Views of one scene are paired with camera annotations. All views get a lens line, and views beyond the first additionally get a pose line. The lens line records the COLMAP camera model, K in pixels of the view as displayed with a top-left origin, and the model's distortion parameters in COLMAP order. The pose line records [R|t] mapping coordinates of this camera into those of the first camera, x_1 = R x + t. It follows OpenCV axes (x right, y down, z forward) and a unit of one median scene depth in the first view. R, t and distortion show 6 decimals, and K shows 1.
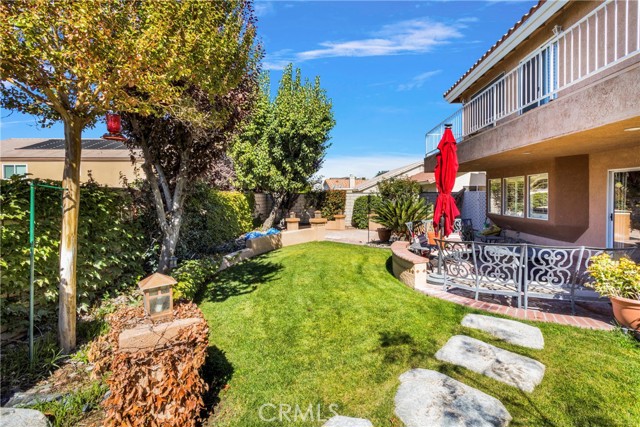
lens RADIAL K [[305.9, 0, 342.9], [0, 305.9, 196.9], [0, 0, 1]] dist [0.002461, 0.000937]
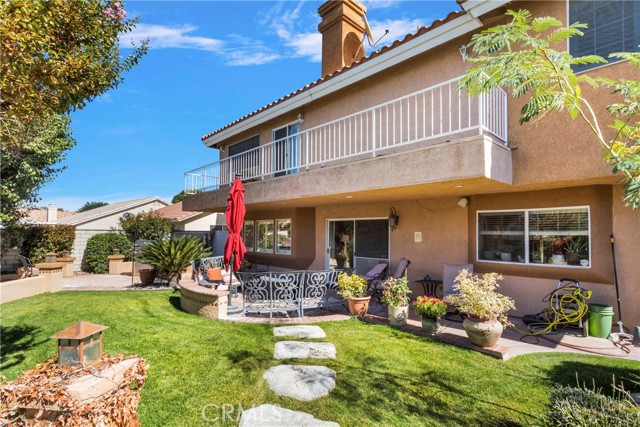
lens RADIAL K [[303.4, 0, 325.0], [0, 303.4, 215.2], [0, 0, 1]] dist [0.001003, 0.000444]
pose [[0.709186, 0.057705, 0.702656, -0.342363], [-0.011049, 0.997432, -0.070761, -0.005452], [-0.704935, 0.042420, 0.708002, -0.078526]]
